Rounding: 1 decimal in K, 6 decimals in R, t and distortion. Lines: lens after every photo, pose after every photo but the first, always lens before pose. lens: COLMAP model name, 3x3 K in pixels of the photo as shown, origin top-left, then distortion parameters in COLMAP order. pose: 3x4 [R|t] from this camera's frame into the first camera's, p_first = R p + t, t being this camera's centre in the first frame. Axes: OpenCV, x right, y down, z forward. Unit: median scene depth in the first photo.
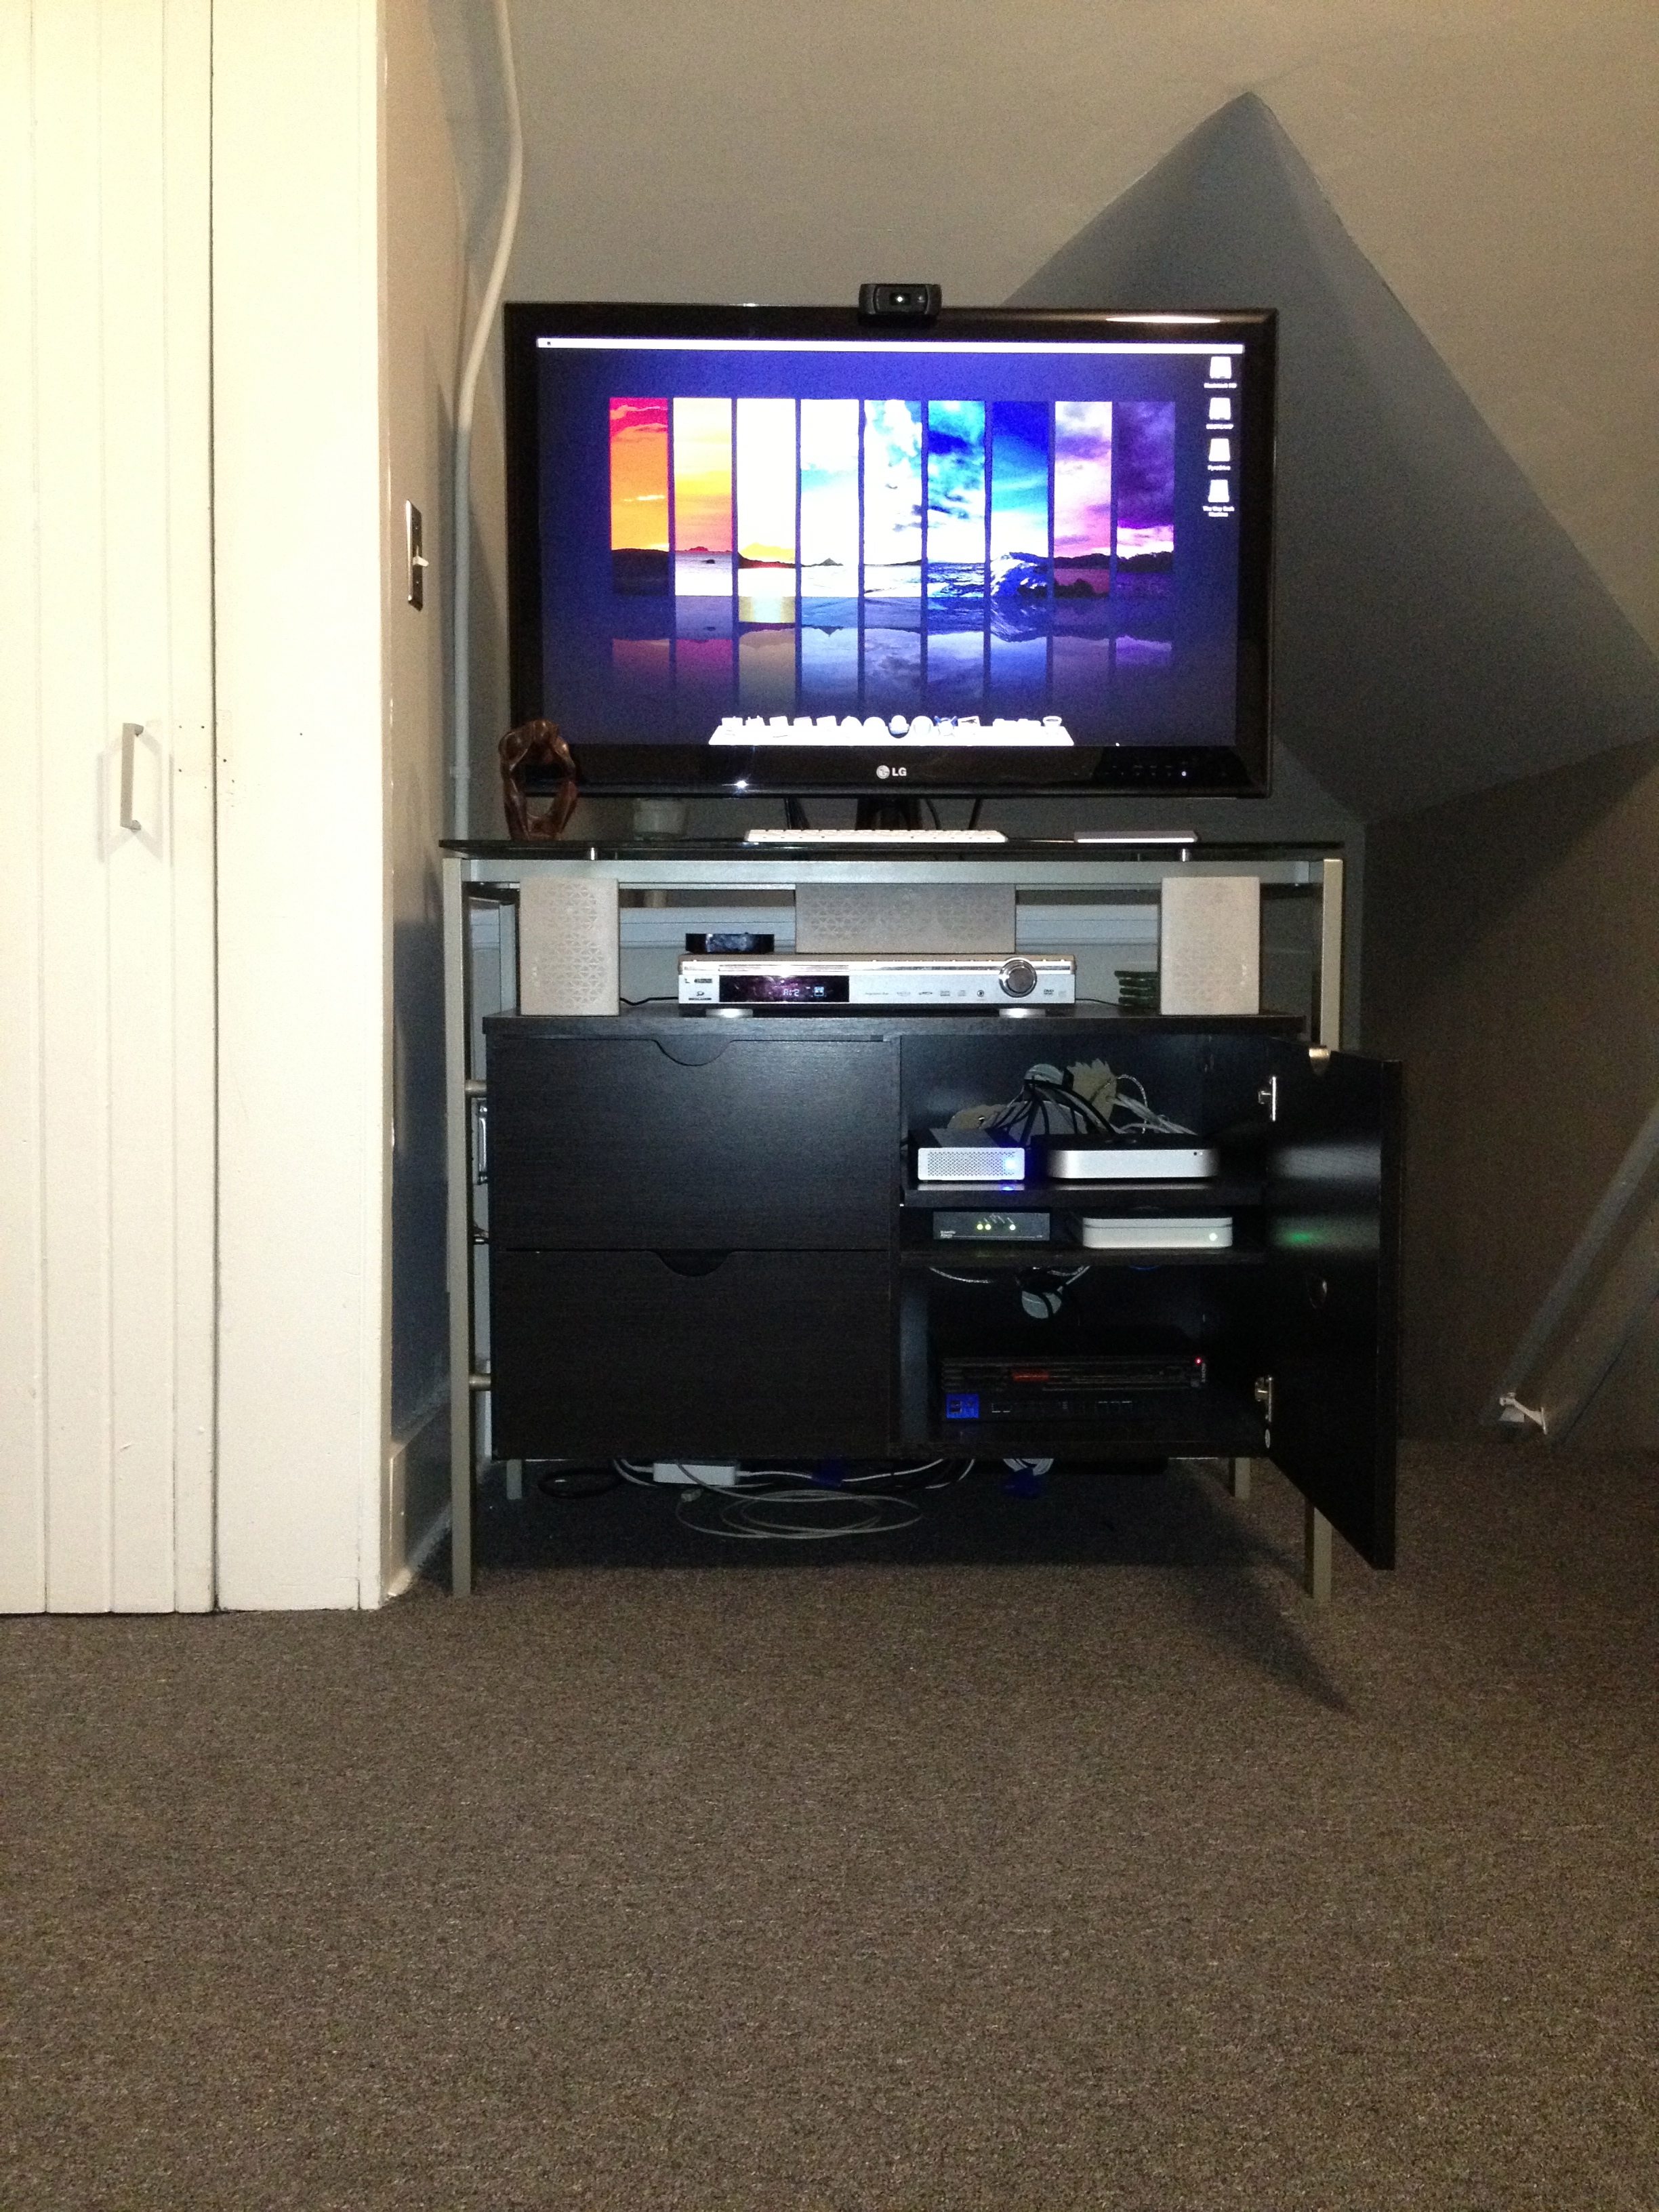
lens RADIAL K [[2067.5, 0, 829.5], [0, 2067.5, 1106.0], [0, 0, 1]] dist [0.026175, 0.002386]
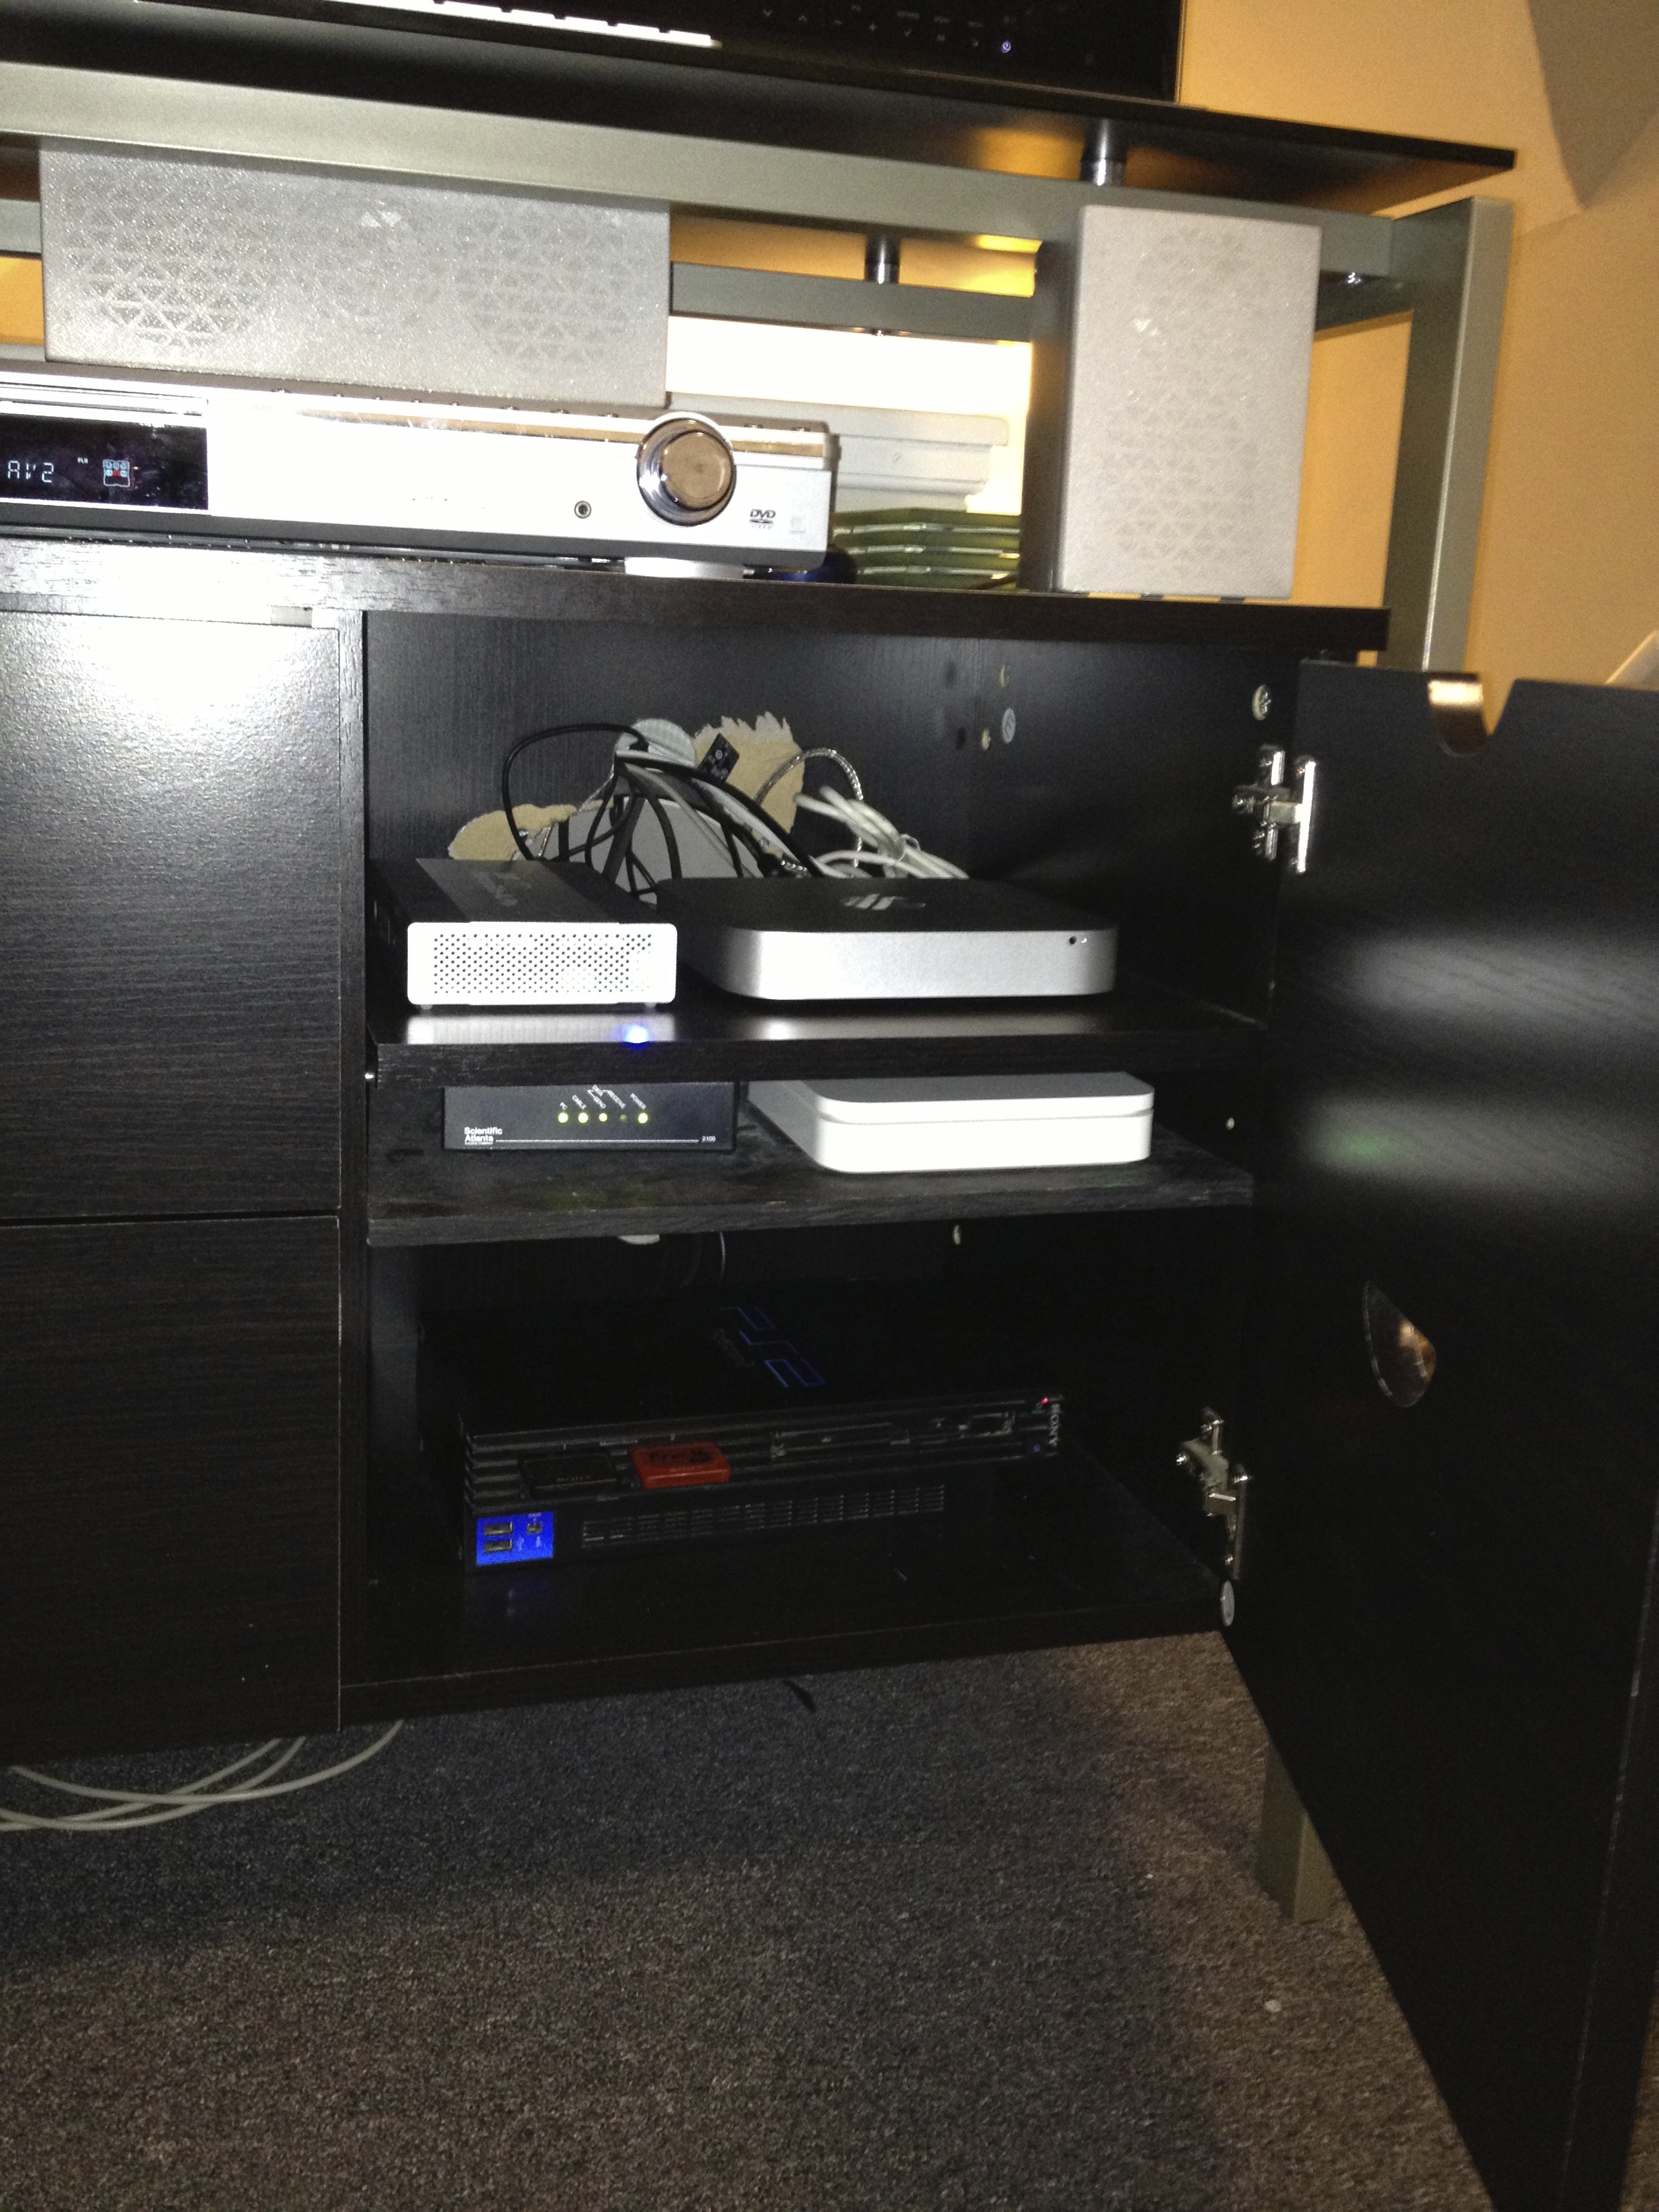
lens RADIAL K [[2067.5, 0, 829.5], [0, 2067.5, 1106.0], [0, 0, 1]] dist [0.026175, 0.002386]
pose [[0.961675, -0.017893, 0.273607, 0.012110], [-0.022715, 0.989240, 0.144531, -0.003583], [-0.273249, -0.145206, 0.950921, 0.603388]]
